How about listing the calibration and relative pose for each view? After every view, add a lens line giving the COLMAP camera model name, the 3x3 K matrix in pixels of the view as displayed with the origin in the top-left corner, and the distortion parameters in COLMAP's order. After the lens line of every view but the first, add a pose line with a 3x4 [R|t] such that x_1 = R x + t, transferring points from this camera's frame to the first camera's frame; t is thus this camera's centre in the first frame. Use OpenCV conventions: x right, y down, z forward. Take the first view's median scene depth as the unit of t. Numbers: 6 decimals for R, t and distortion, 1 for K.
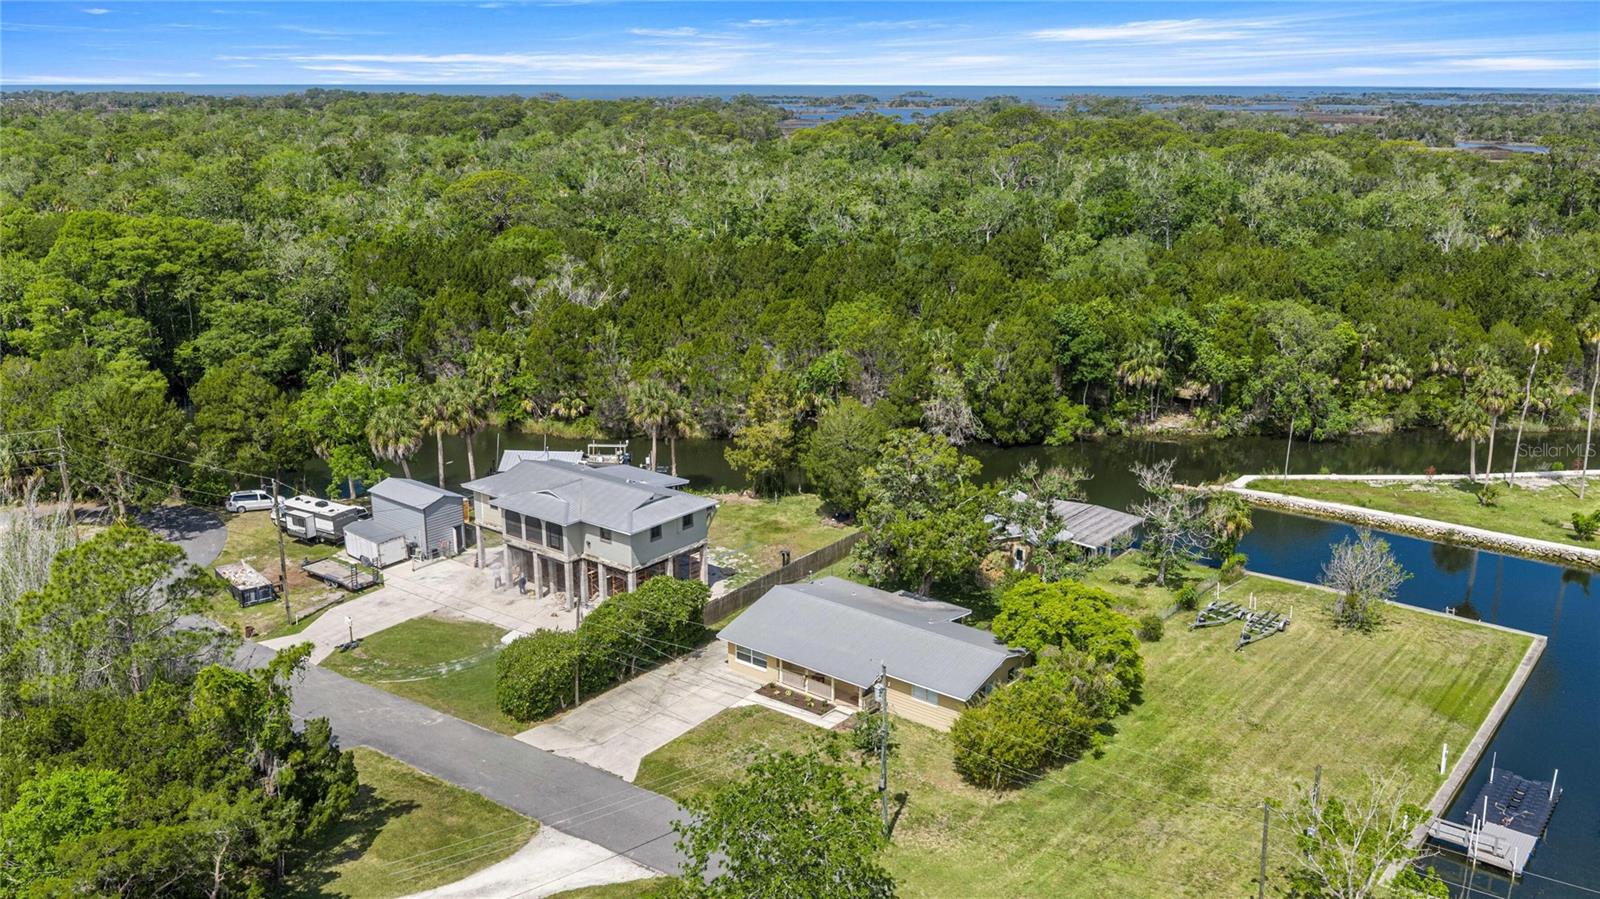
lens RADIAL K [[1323.6, 0, 803.8], [0, 1323.6, 446.7], [0, 0, 1]] dist [0.023752, -0.049482]
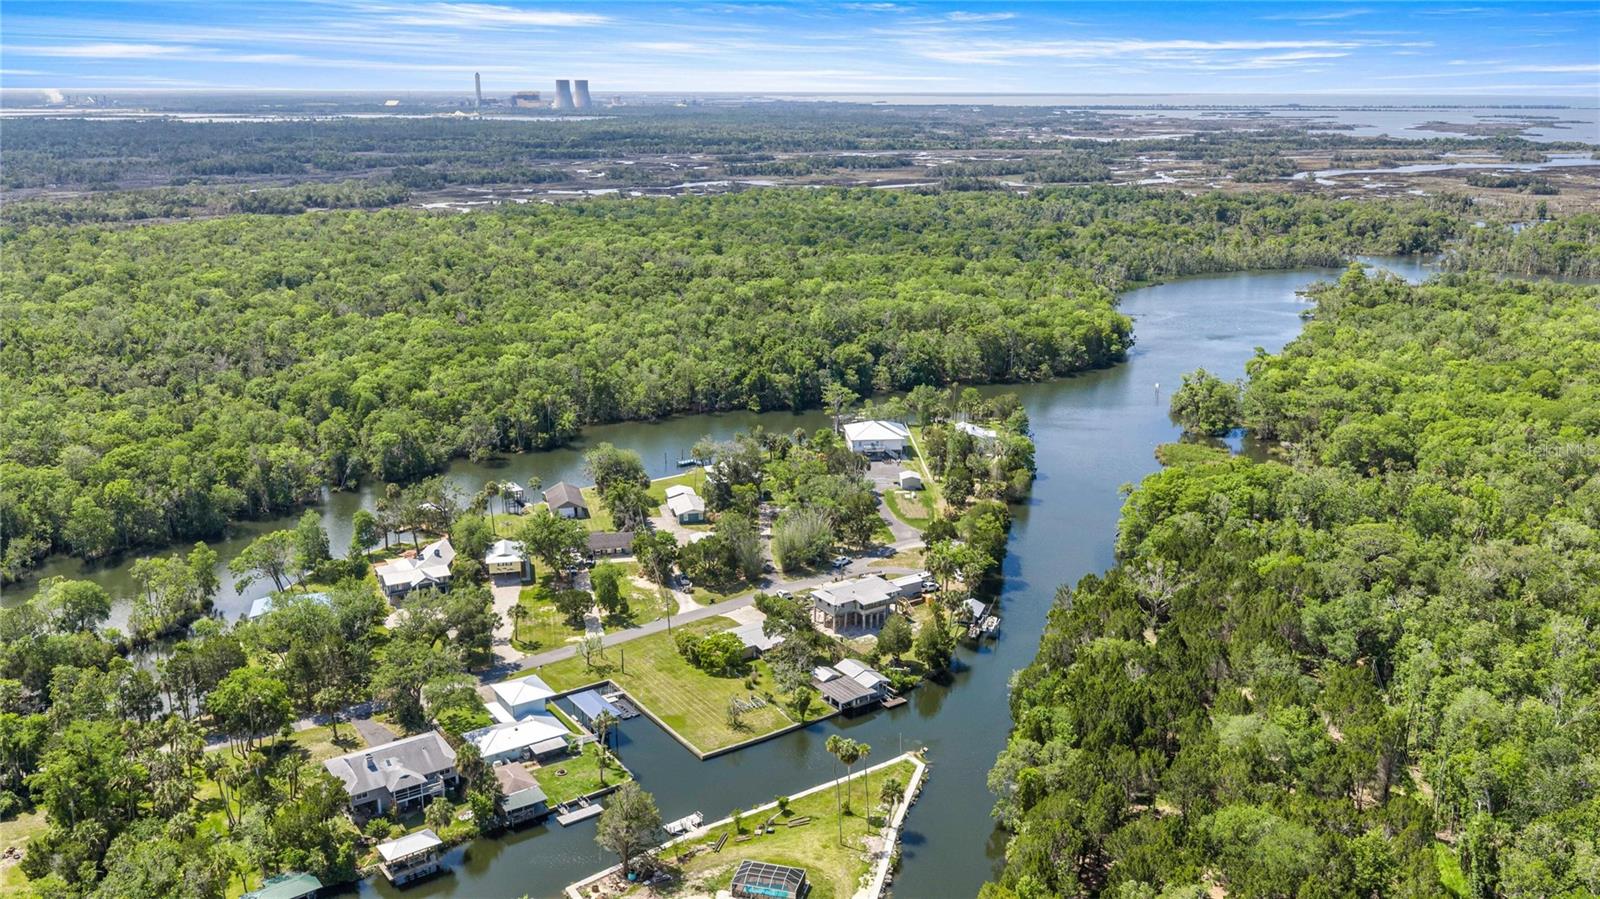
lens RADIAL K [[1323.6, 0, 801.1], [0, 1323.6, 446.2], [0, 0, 1]] dist [0.023752, -0.049482]
pose [[-0.298992, 0.247686, -0.921551, 2.542685], [-0.258209, 0.908702, 0.328007, -1.206884], [0.918658, 0.336024, -0.207740, 1.411678]]
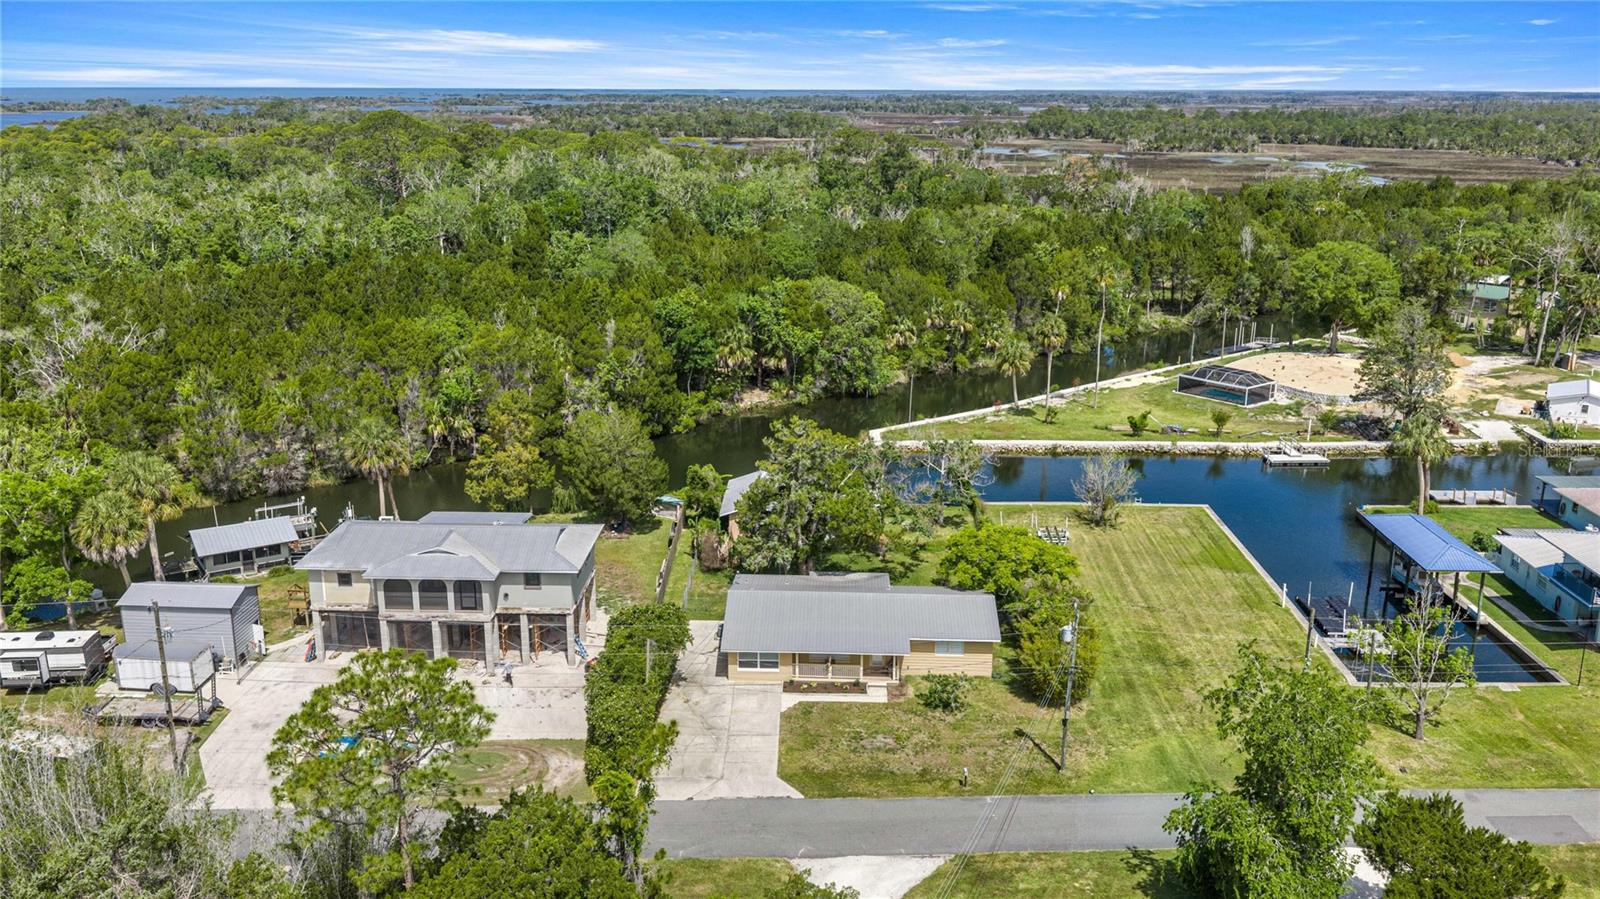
lens RADIAL K [[1323.6, 0, 801.5], [0, 1323.6, 449.7], [0, 0, 1]] dist [0.023752, -0.049482]
pose [[0.806429, -0.155541, 0.570508, -0.480183], [0.154949, 0.986658, 0.049972, -0.037080], [-0.570669, 0.048101, 0.819770, 0.136192]]
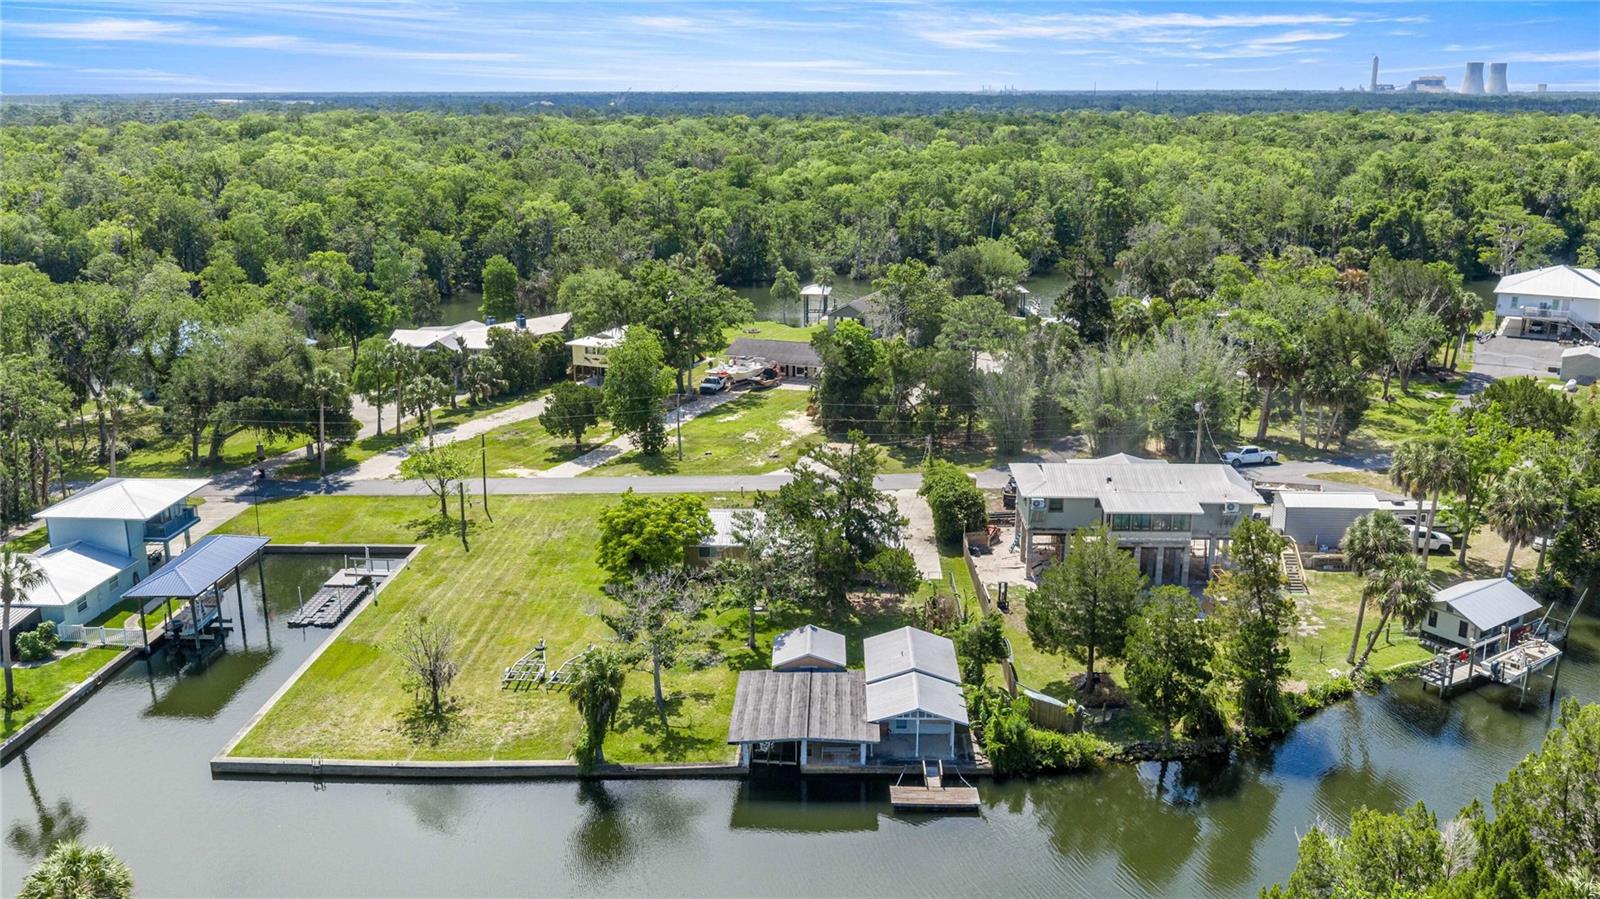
lens RADIAL K [[1323.6, 0, 795.7], [0, 1323.6, 447.1], [0, 0, 1]] dist [0.023752, -0.049482]
pose [[-0.810559, 0.152201, -0.565535, 0.660101], [-0.156266, 0.874427, 0.459302, -0.440448], [0.564425, 0.460666, -0.684990, 1.583540]]
